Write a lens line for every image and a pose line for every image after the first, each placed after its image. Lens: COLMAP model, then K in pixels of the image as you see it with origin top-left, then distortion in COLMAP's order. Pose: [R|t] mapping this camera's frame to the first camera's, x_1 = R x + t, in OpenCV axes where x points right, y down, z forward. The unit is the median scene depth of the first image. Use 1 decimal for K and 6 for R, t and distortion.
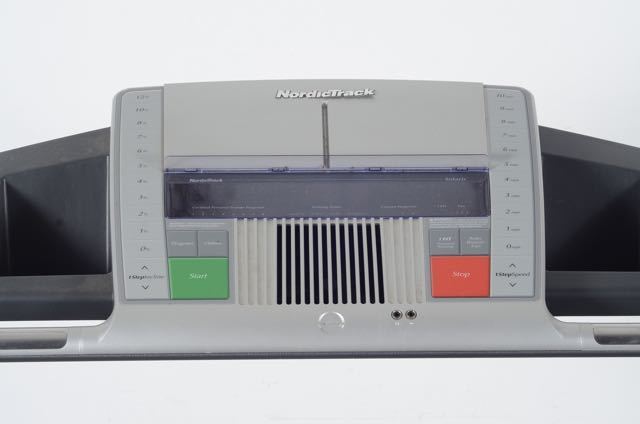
lens RADIAL K [[1414.0, 0, 319.7], [0, 1414.0, 211.8], [0, 0, 1]] dist [0.045696, 0.000000]
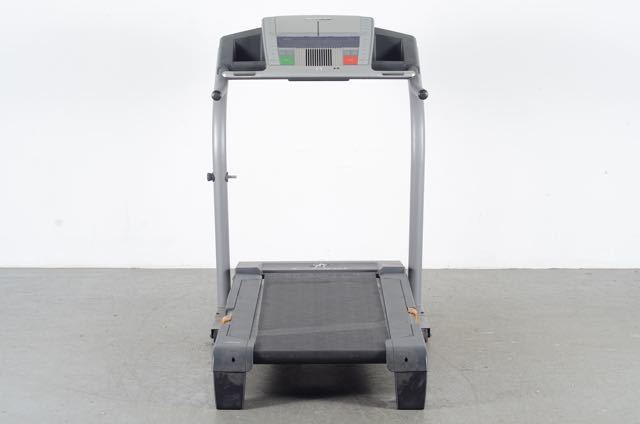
lens RADIAL K [[1414.0, 0, 320.0], [0, 1414.0, 211.8], [0, 0, 1]] dist [0.045696, 0.000000]
pose [[0.999953, 0.003978, -0.008894, 0.047516], [-0.004103, 0.999892, -0.014081, 0.521548], [0.008837, 0.014116, 0.999861, -2.973553]]
